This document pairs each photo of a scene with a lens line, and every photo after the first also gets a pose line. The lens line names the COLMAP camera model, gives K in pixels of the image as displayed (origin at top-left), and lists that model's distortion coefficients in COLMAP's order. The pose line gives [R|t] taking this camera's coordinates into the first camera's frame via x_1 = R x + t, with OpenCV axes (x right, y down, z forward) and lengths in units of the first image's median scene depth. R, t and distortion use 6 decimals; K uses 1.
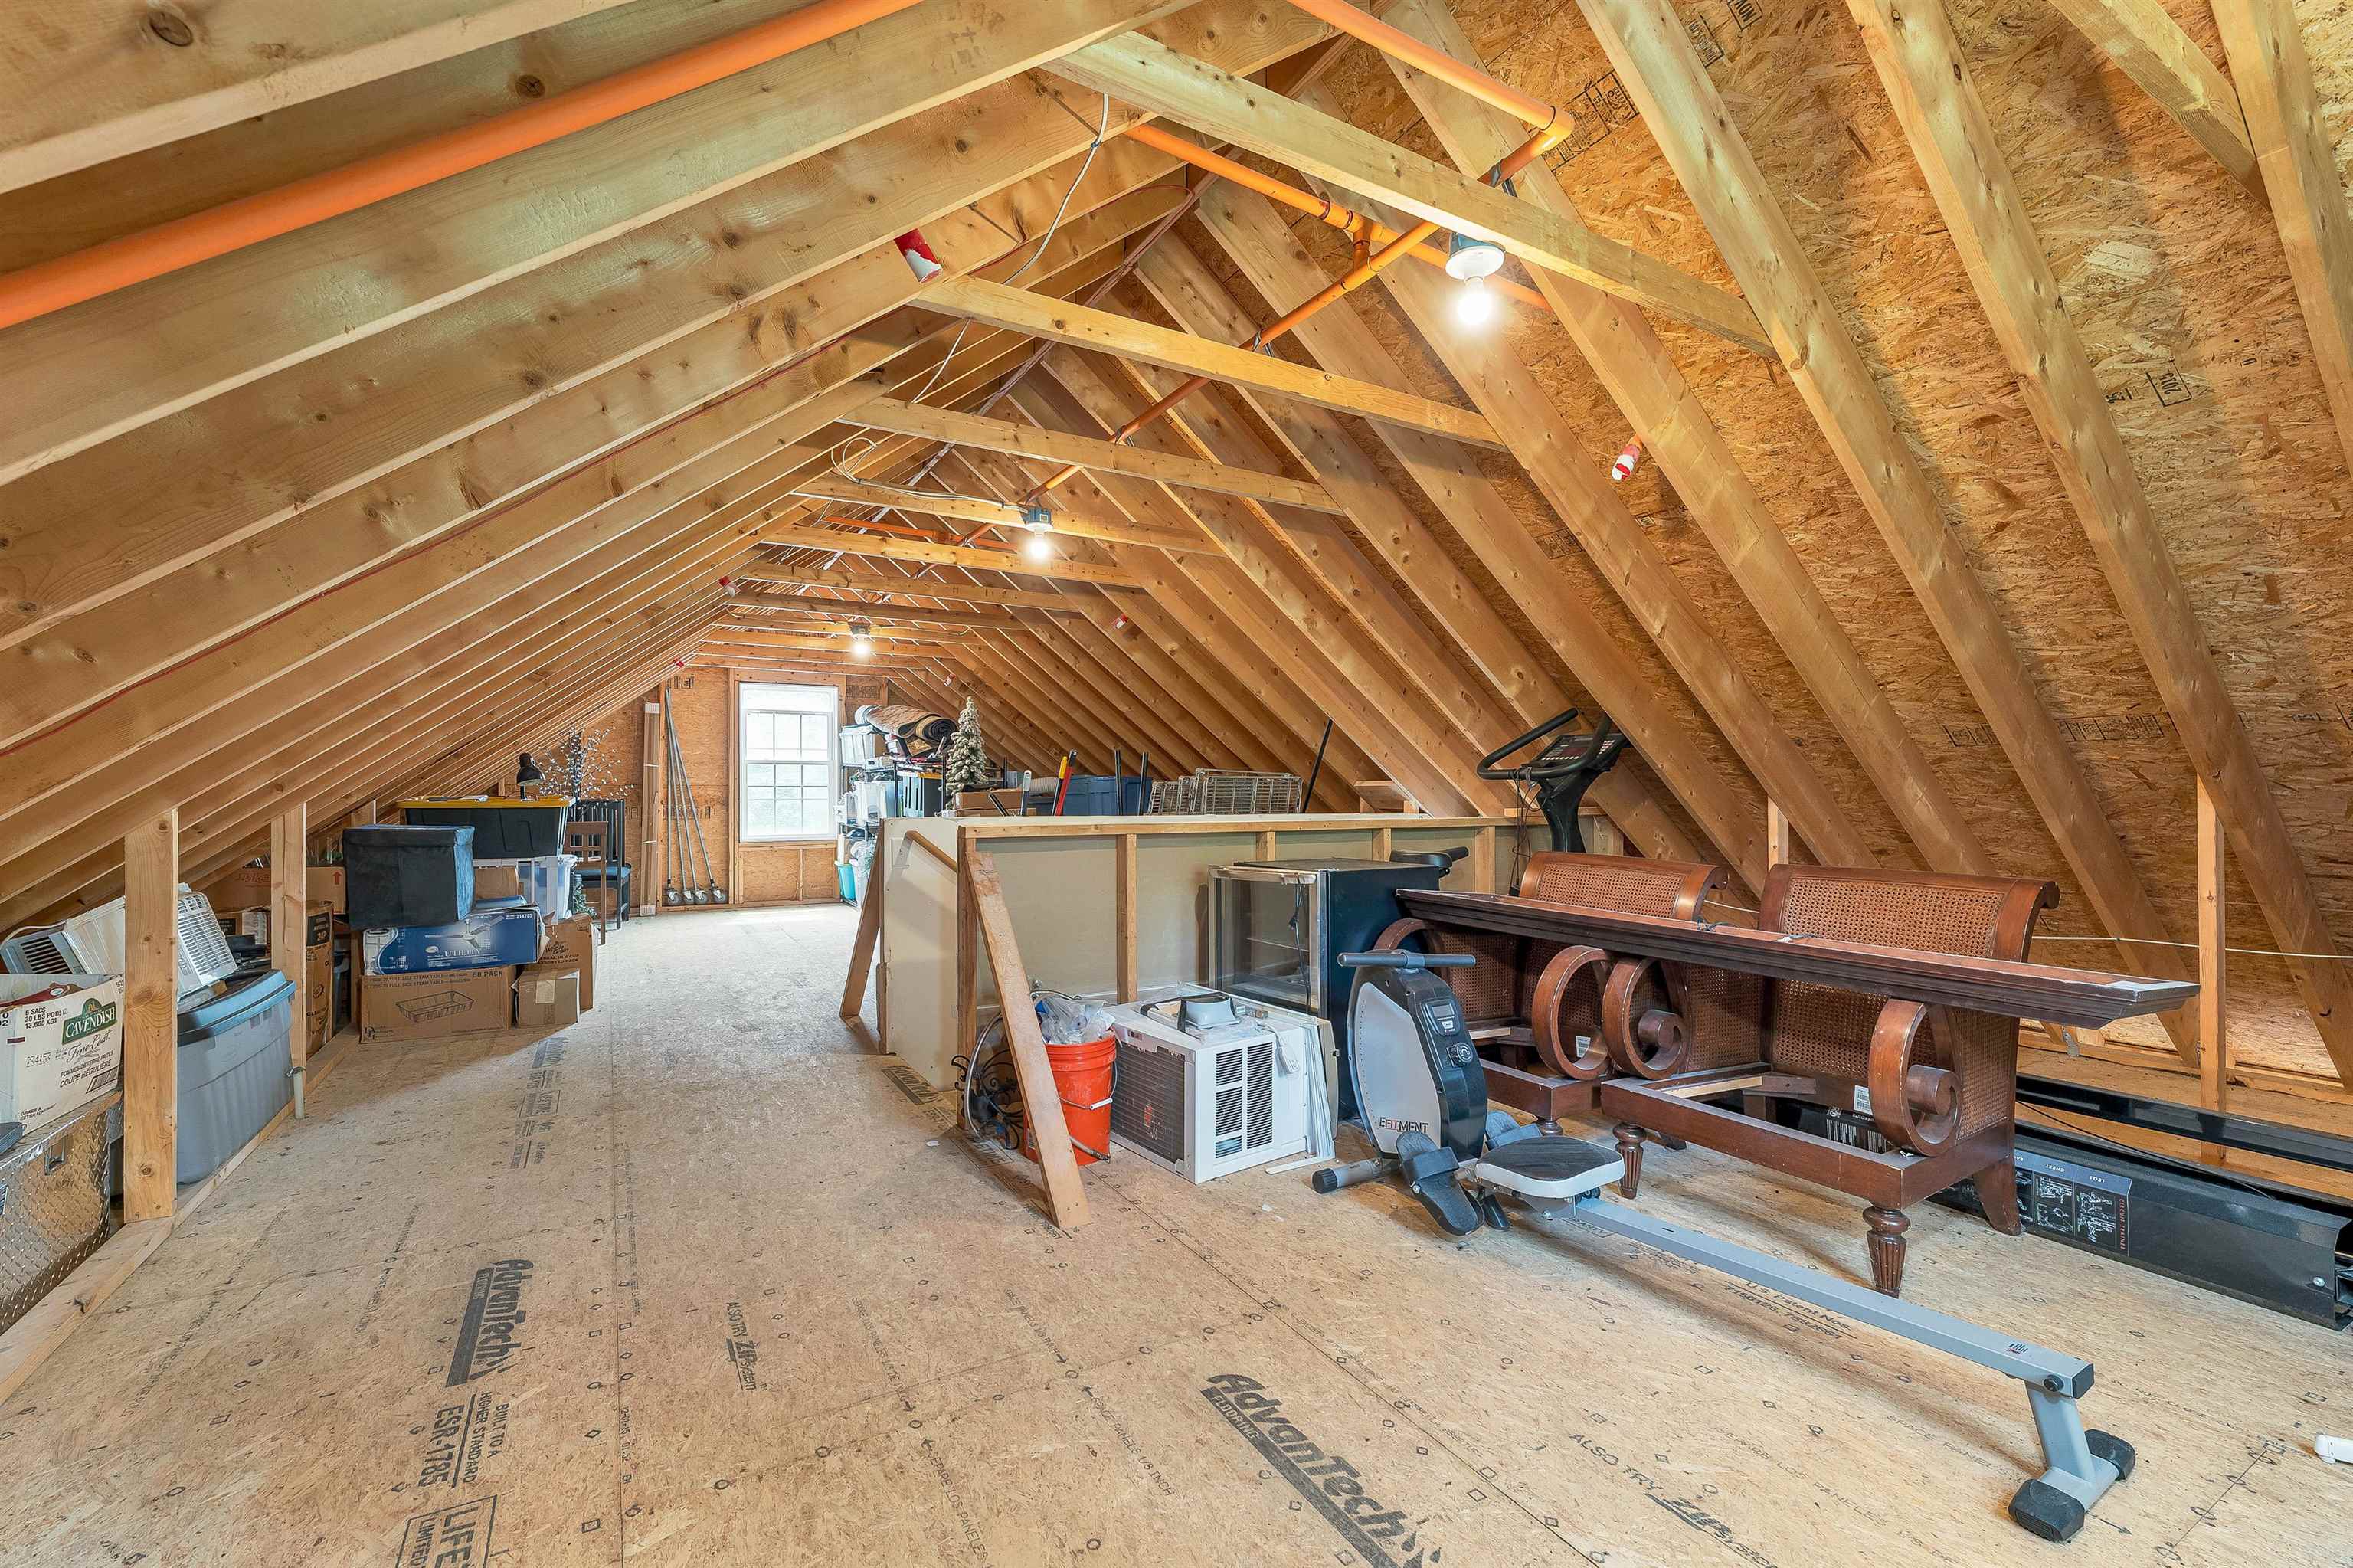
lens RADIAL K [[985.0, 0, 1176.0], [0, 985.0, 787.7], [0, 0, 1]] dist [0.001440, -0.000187]
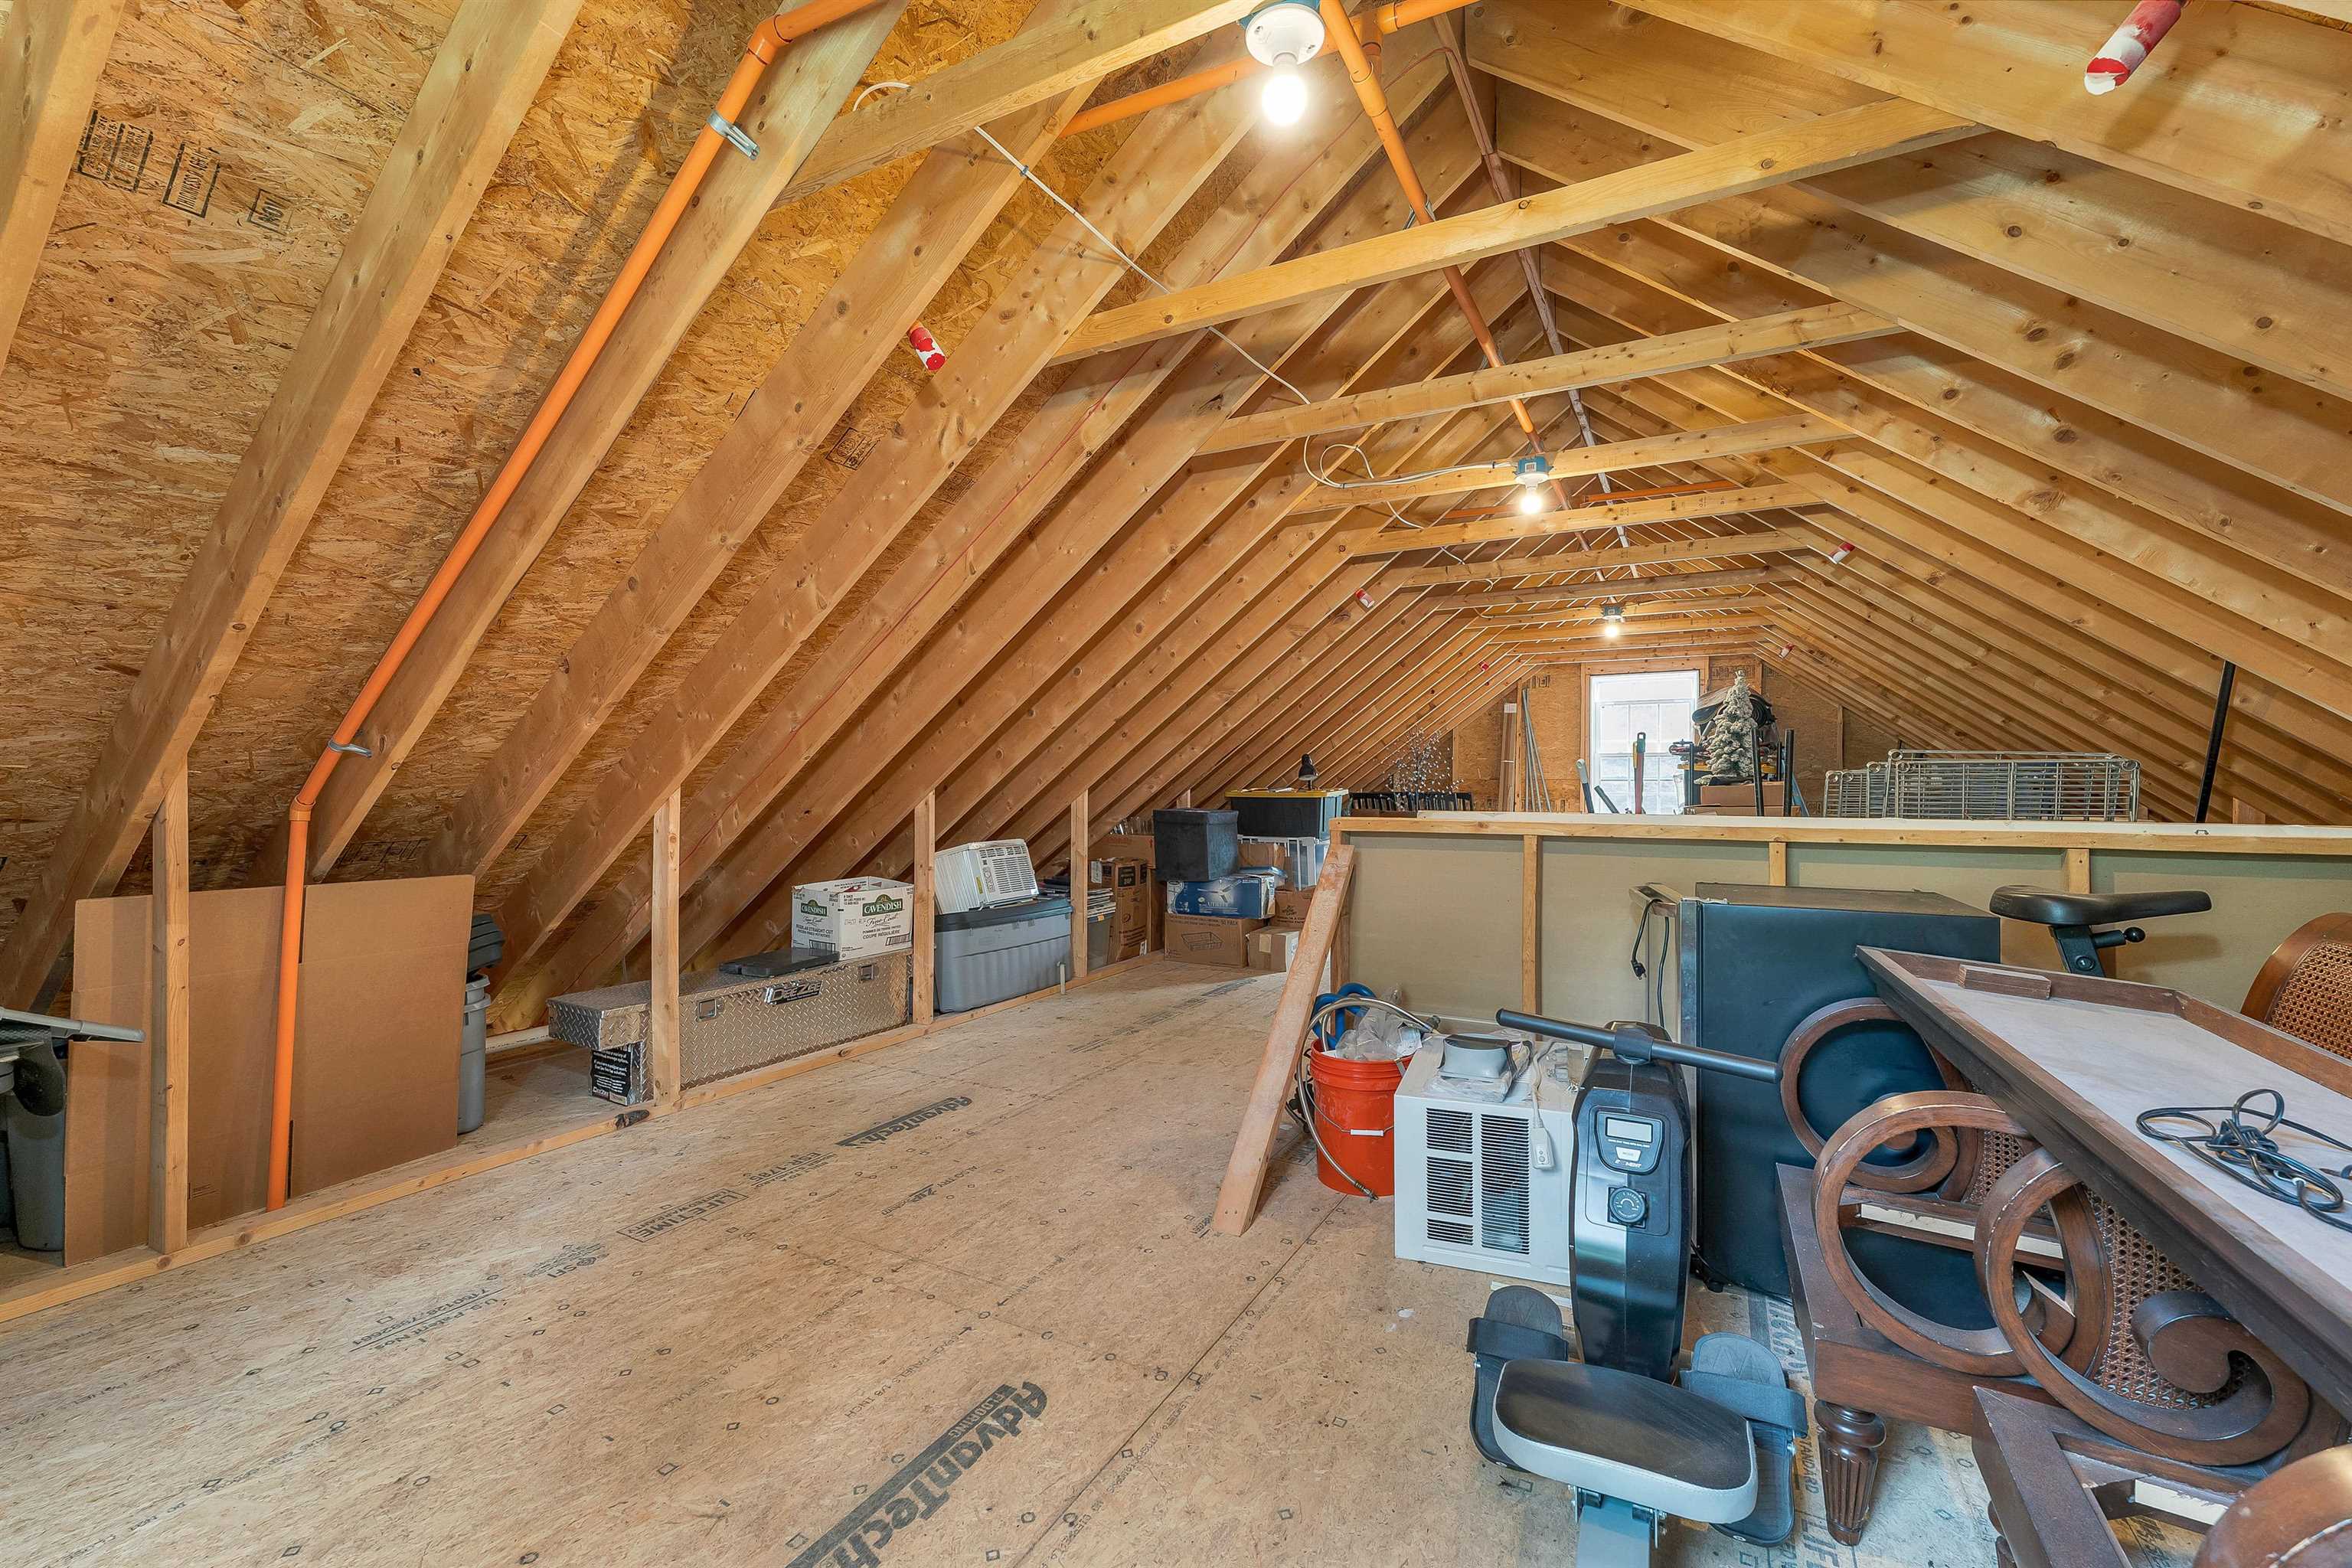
lens RADIAL K [[988.3, 0, 1181.8], [0, 988.3, 777.0], [0, 0, 1]] dist [-0.000964, -0.000400]
pose [[0.521302, -0.007065, -0.853343, 0.620744], [0.001897, 0.999973, -0.007119, 0.005451], [0.853370, 0.002092, 0.521301, 0.404276]]
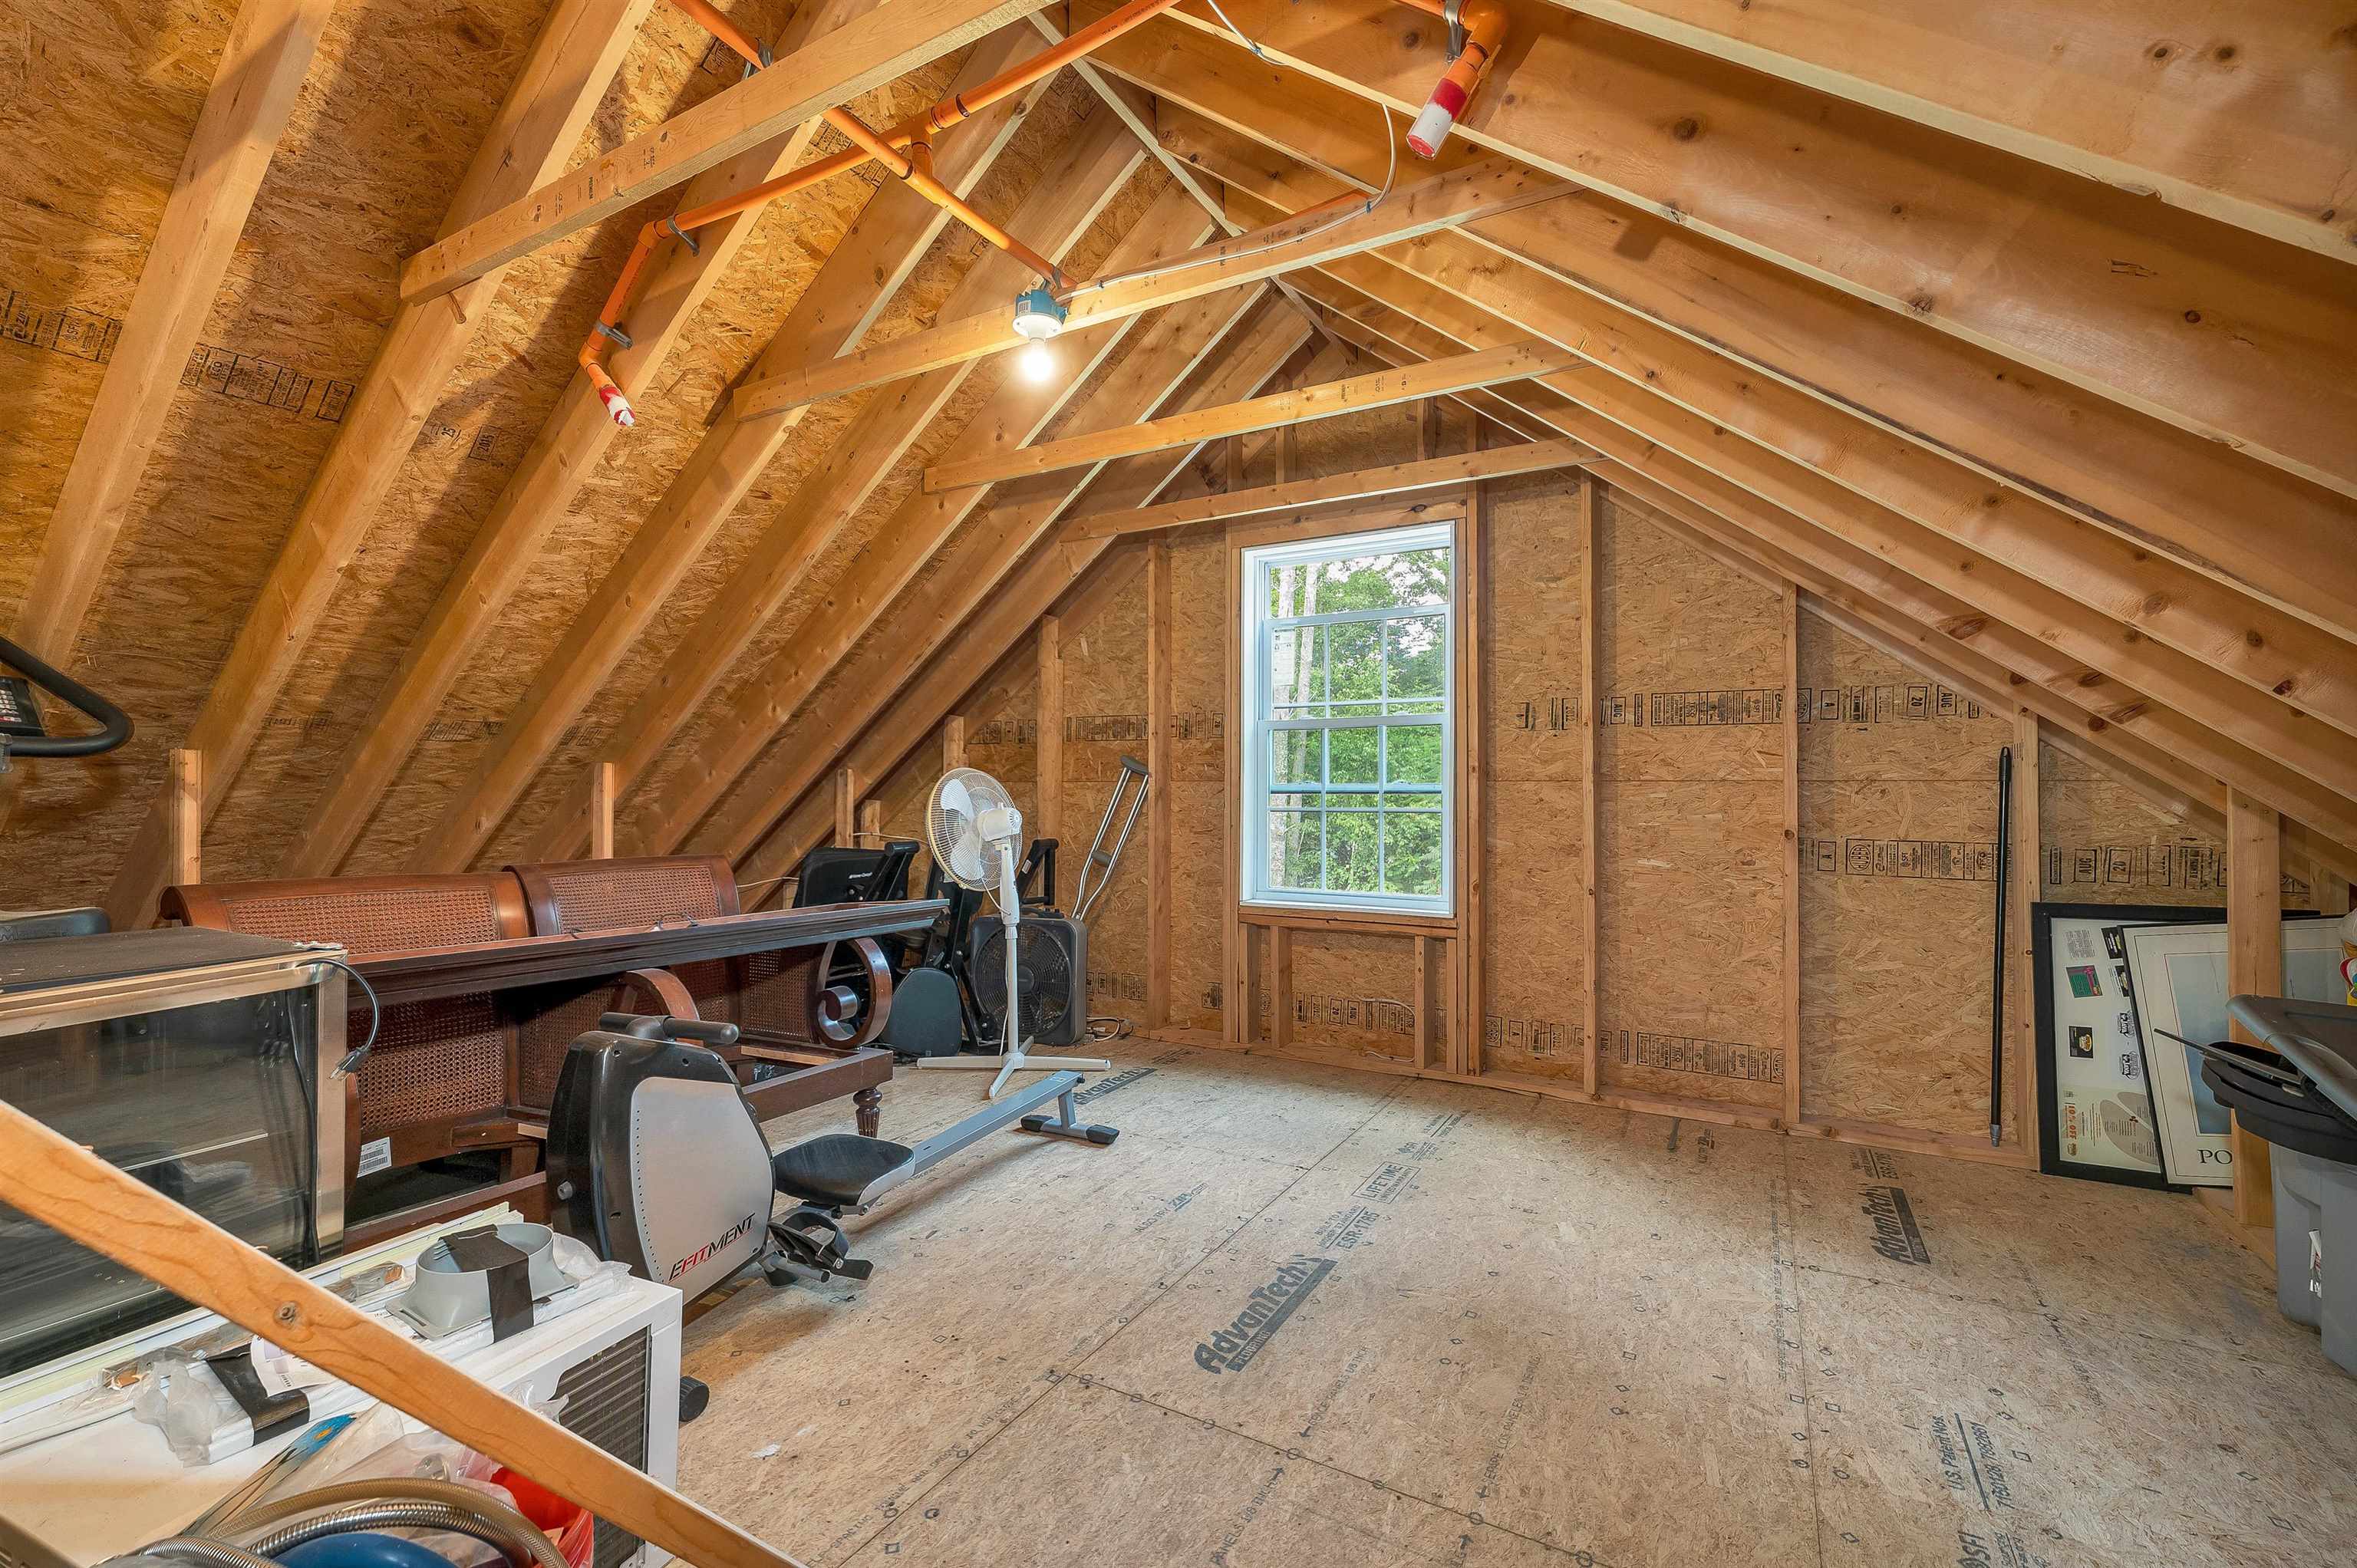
lens RADIAL K [[986.6, 0, 1178.0], [0, 986.6, 787.7], [0, 0, 1]] dist [0.001440, -0.000187]
pose [[-0.496362, 0.005146, 0.868100, -0.538635], [-0.010806, 0.999868, -0.012106, 0.009329], [-0.868048, -0.015390, -0.496241, 1.007557]]
